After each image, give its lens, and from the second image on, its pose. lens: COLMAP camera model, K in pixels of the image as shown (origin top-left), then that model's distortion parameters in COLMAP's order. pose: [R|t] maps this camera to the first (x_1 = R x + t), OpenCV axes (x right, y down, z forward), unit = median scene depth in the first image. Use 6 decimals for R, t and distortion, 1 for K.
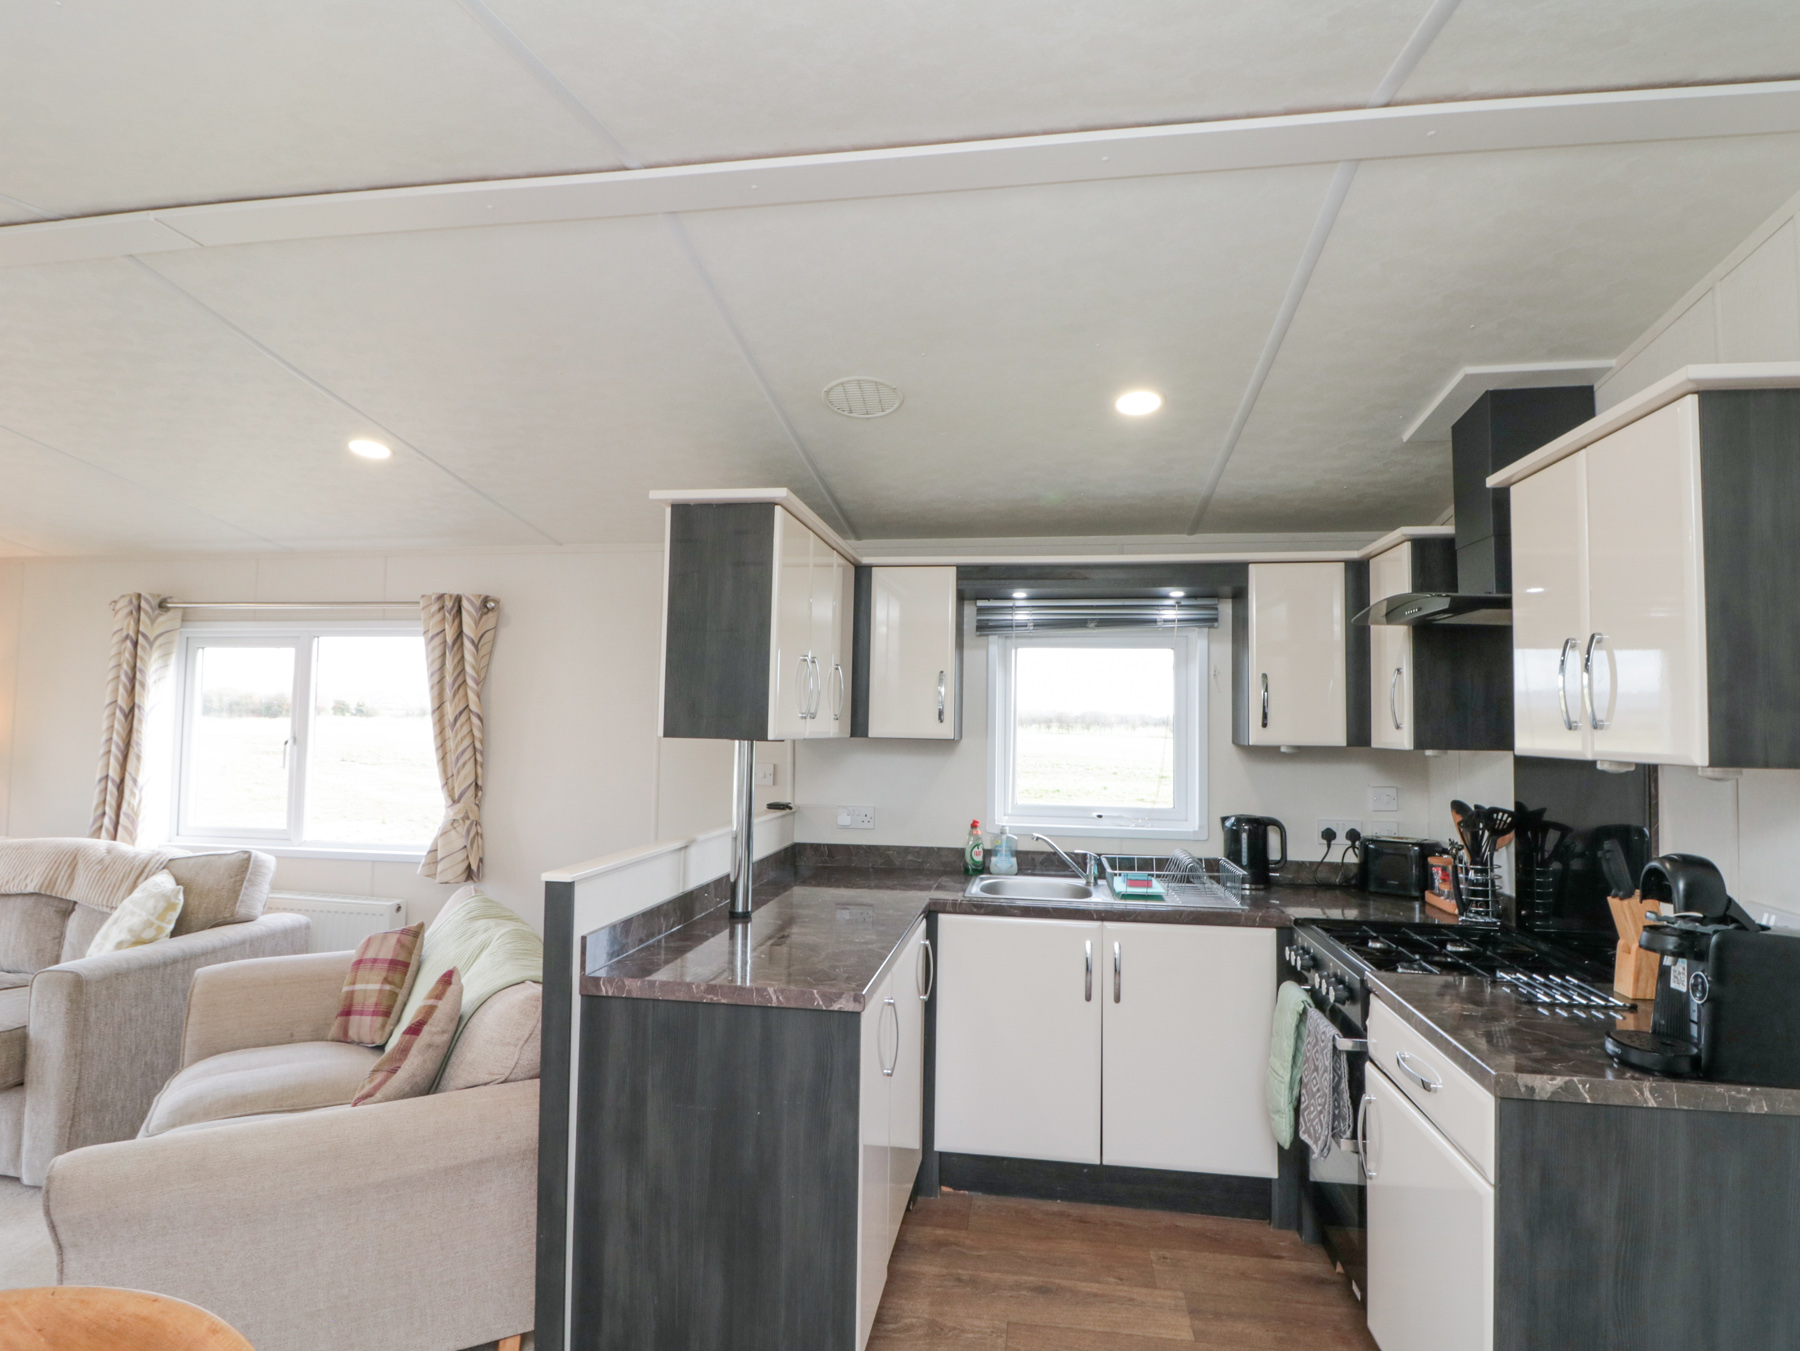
lens RADIAL K [[921.6, 0, 900.0], [0, 921.6, 684.1], [0, 0, 1]] dist [0.000780, -0.014218]
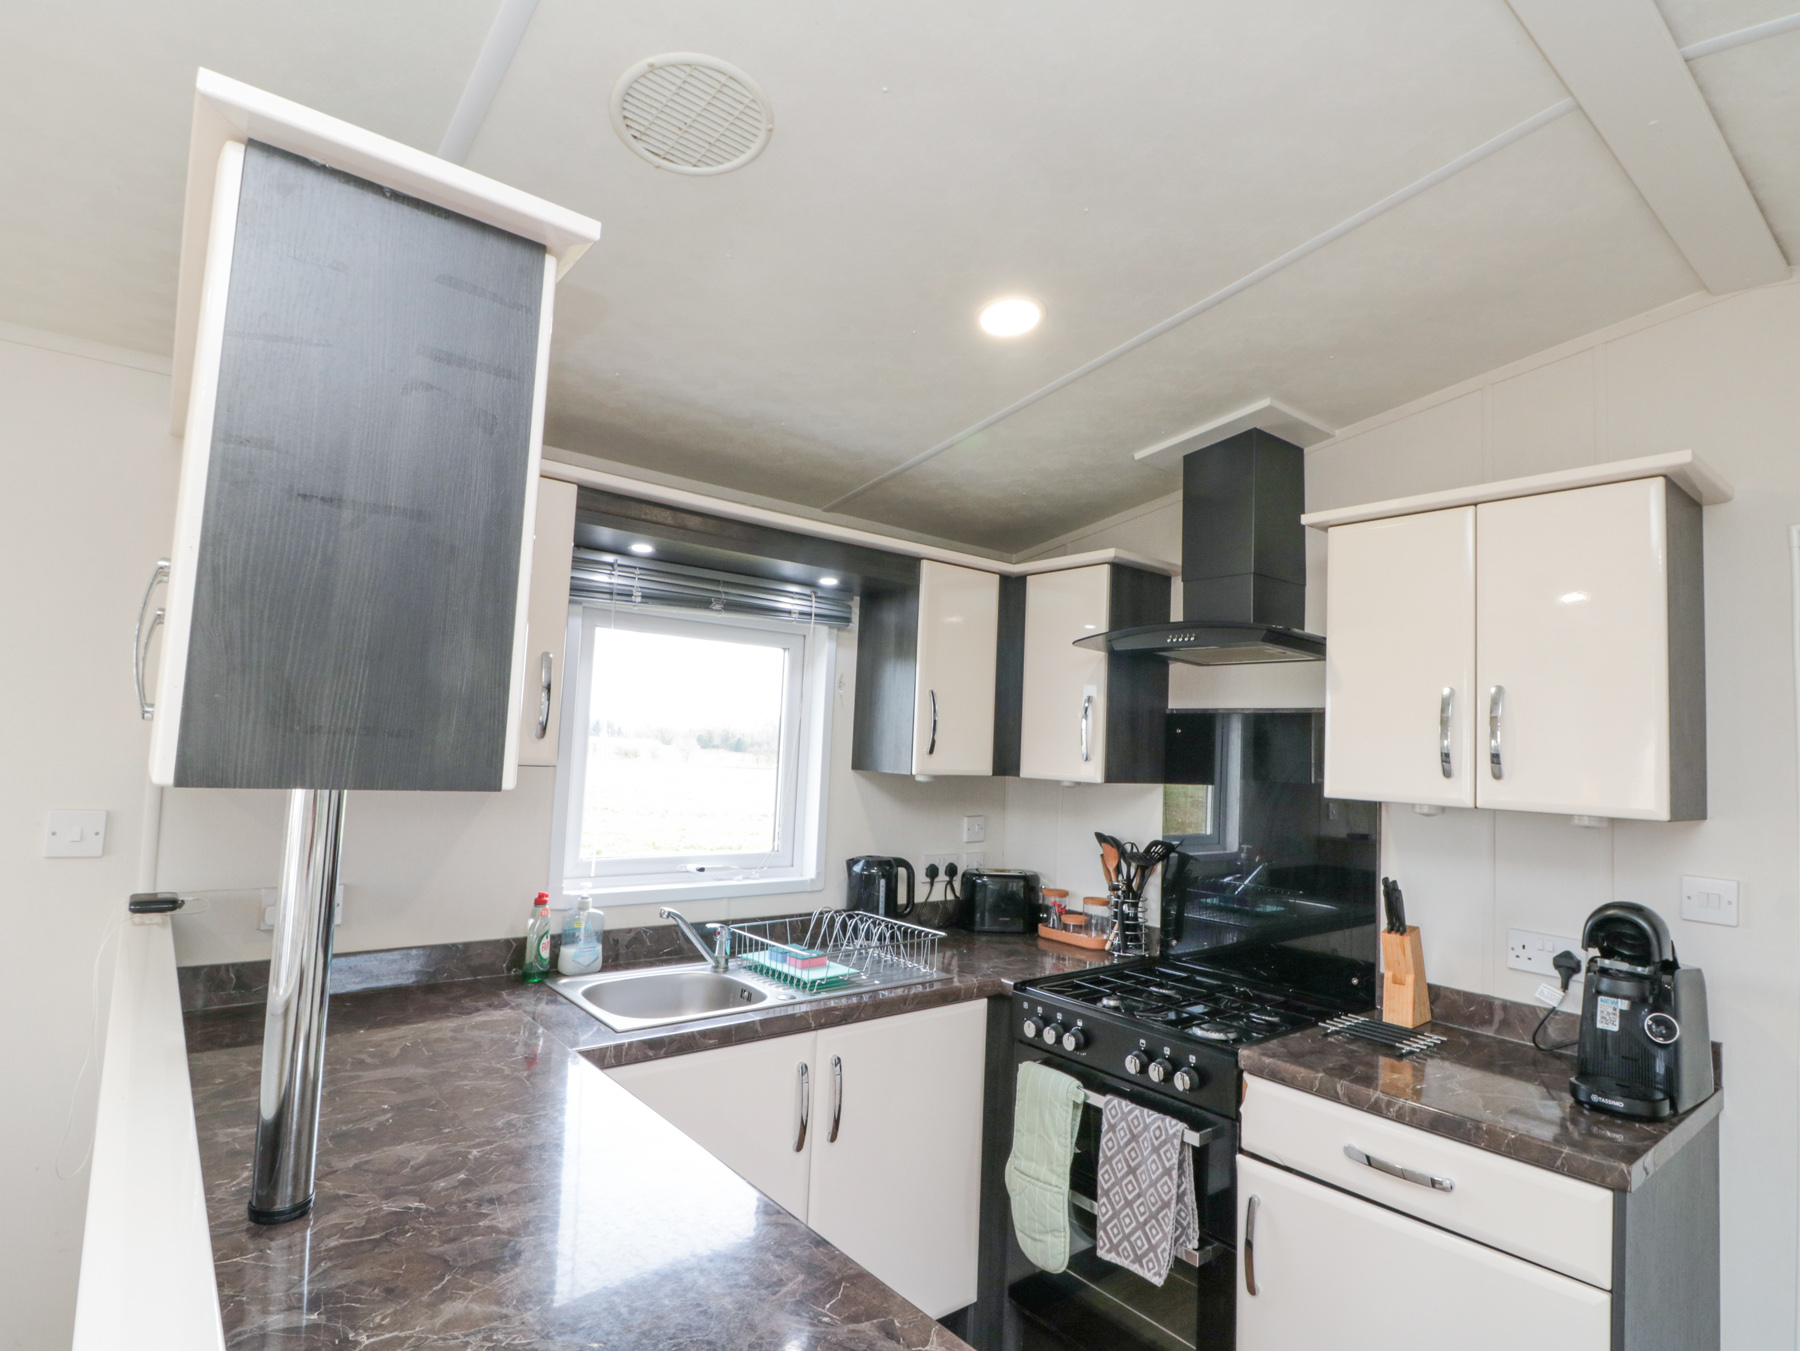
lens RADIAL K [[935.0, 0, 900.4], [0, 935.0, 683.6], [0, 0, 1]] dist [0.000048, -0.014162]
pose [[0.669547, 0.065630, 0.739864, -0.238480], [-0.066455, 0.997387, -0.028334, 0.008030], [-0.739791, -0.030196, 0.672159, 0.404729]]
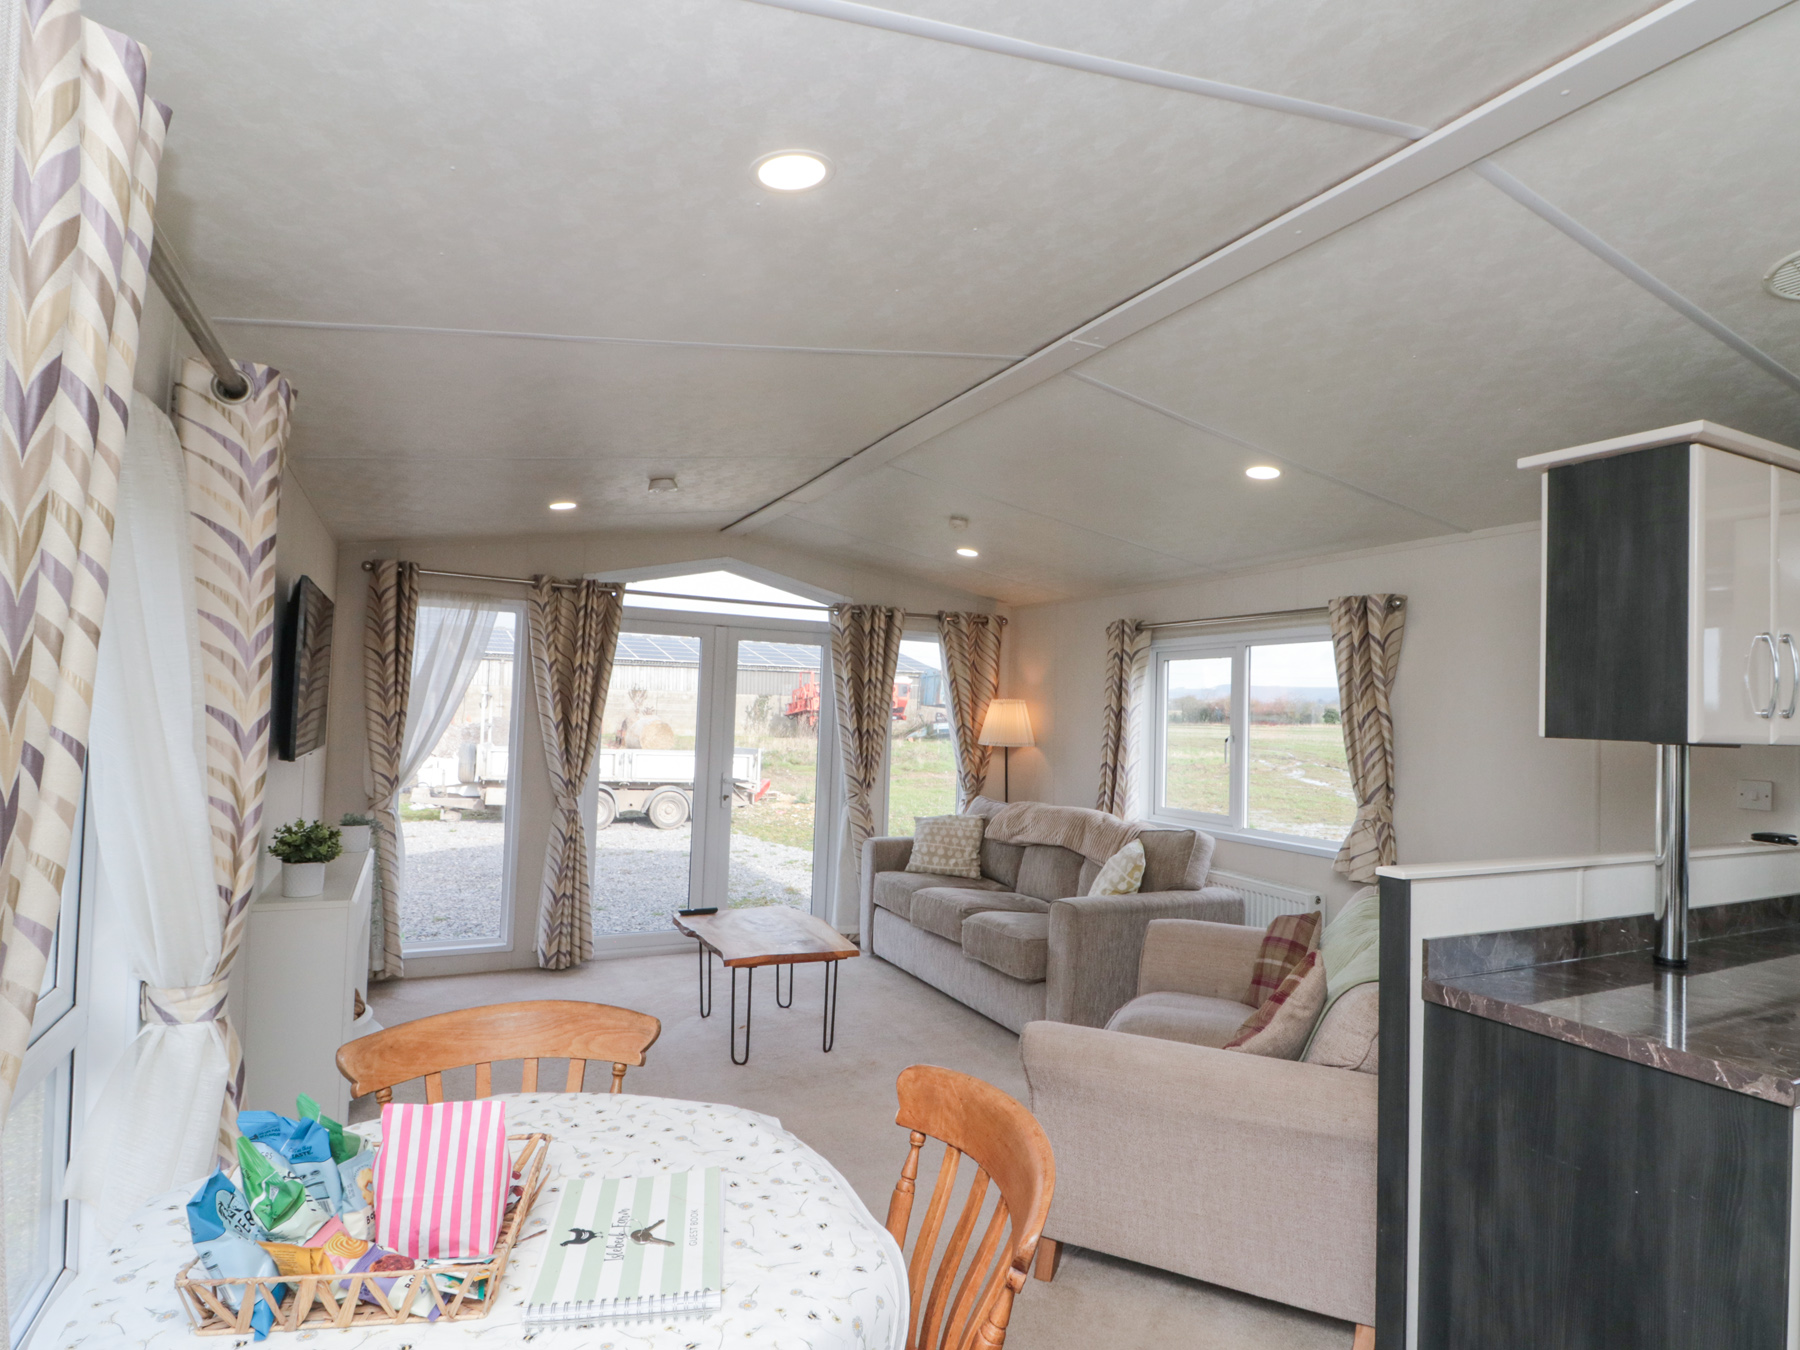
lens RADIAL K [[921.6, 0, 900.0], [0, 921.6, 683.6], [0, 0, 1]] dist [0.000780, -0.014218]
pose [[0.587959, -0.022626, -0.808574, 0.063053], [0.018776, 0.999721, -0.014322, 0.005694], [0.808673, -0.006761, 0.588220, -0.003011]]
